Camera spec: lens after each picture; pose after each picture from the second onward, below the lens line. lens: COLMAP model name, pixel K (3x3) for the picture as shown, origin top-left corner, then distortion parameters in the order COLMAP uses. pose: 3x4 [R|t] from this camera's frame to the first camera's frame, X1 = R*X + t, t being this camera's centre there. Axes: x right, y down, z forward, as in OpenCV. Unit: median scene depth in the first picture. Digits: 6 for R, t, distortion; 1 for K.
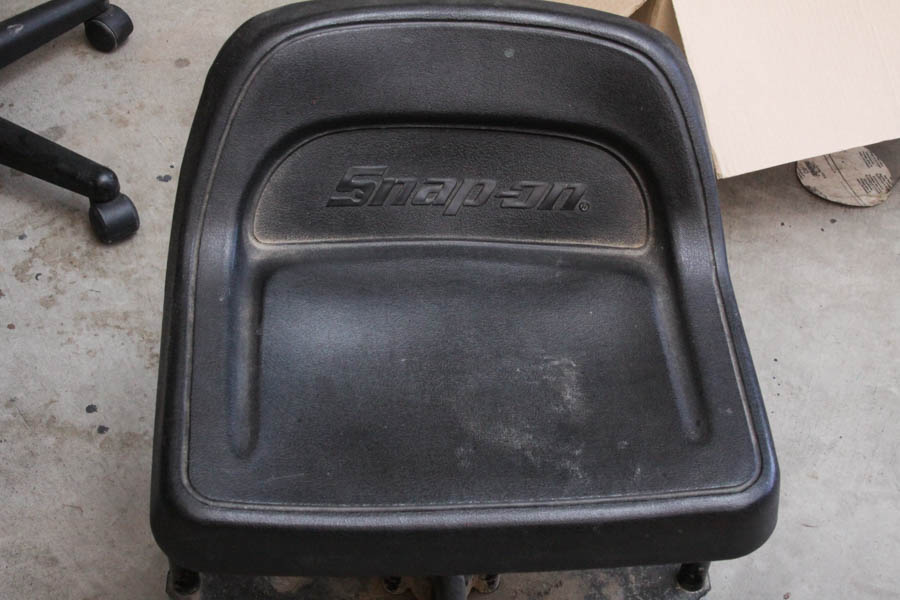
lens RADIAL K [[1465.3, 0, 454.0], [0, 1465.3, 297.9], [0, 0, 1]] dist [-0.067416, 0.000000]
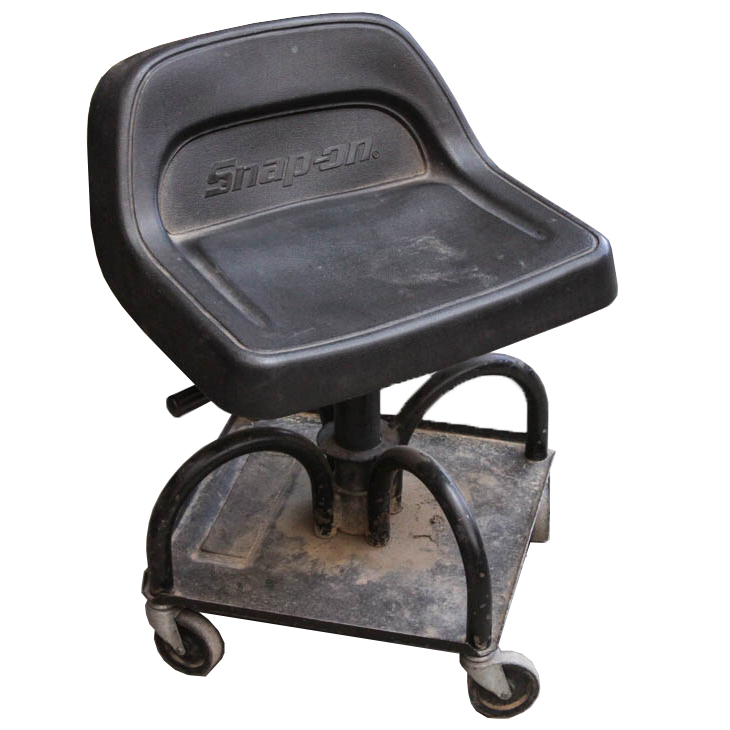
lens RADIAL K [[1929.1, 0, 365.1], [0, 1929.1, 366.0], [0, 0, 1]] dist [0.039643, 0.000000]
pose [[0.875777, -0.300772, 0.377560, -0.555419], [0.388872, 0.903001, -0.182666, 0.371391], [-0.285996, 0.306797, 0.907790, -0.444286]]
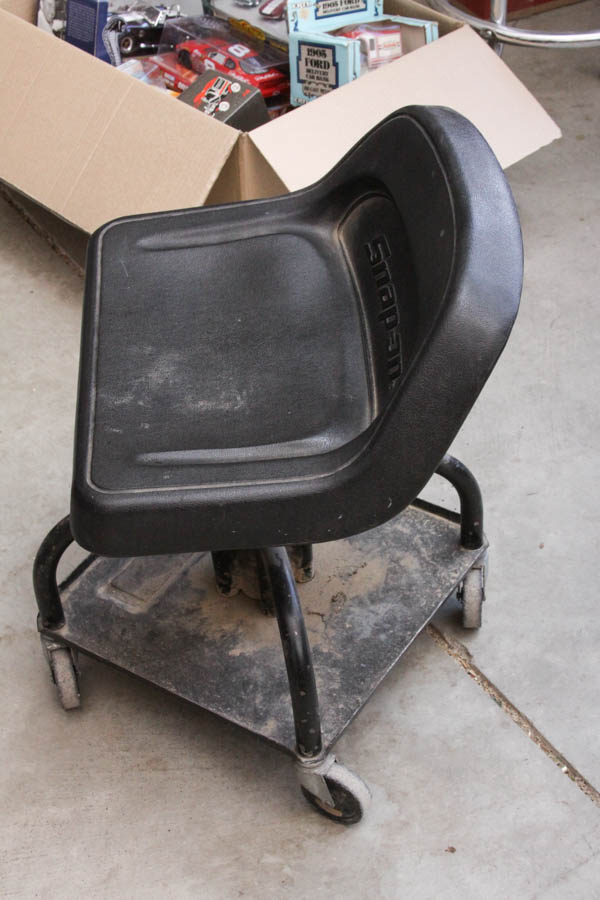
lens RADIAL K [[1523.7, 0, 299.5], [0, 1523.7, 452.1], [0, 0, 1]] dist [-0.039530, 0.000000]
pose [[0.980257, -0.190982, 0.051205, -0.025789], [0.196003, 0.972685, -0.124362, 0.253877], [-0.026056, 0.131943, 0.990915, -0.243833]]
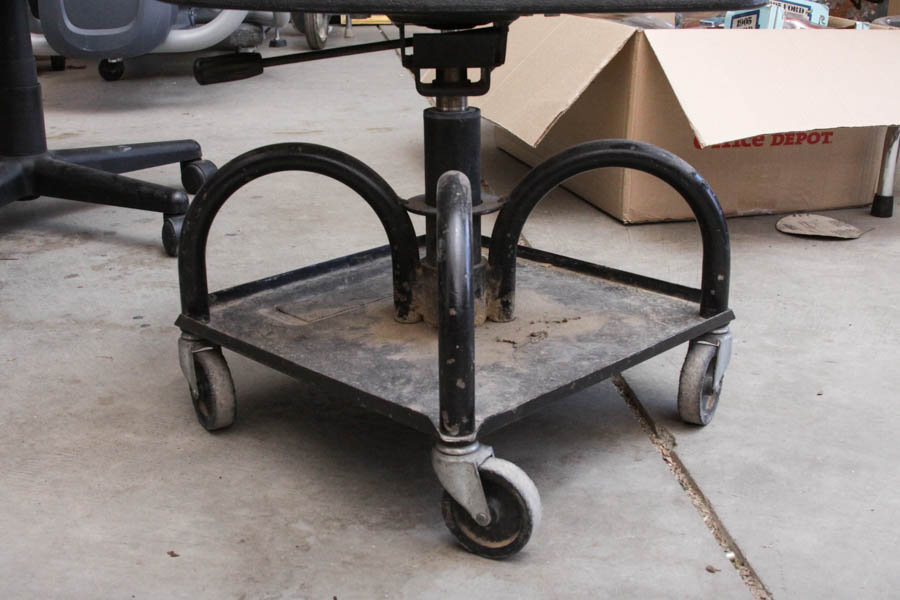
lens RADIAL K [[1137.0, 0, 448.0], [0, 1137.0, 299.1], [0, 0, 1]] dist [-0.134636, 0.000000]
pose [[0.997712, -0.044696, -0.050728, 0.025678], [0.013460, 0.866594, -0.498833, 0.566048], [0.066257, 0.497009, 0.865212, 0.342805]]
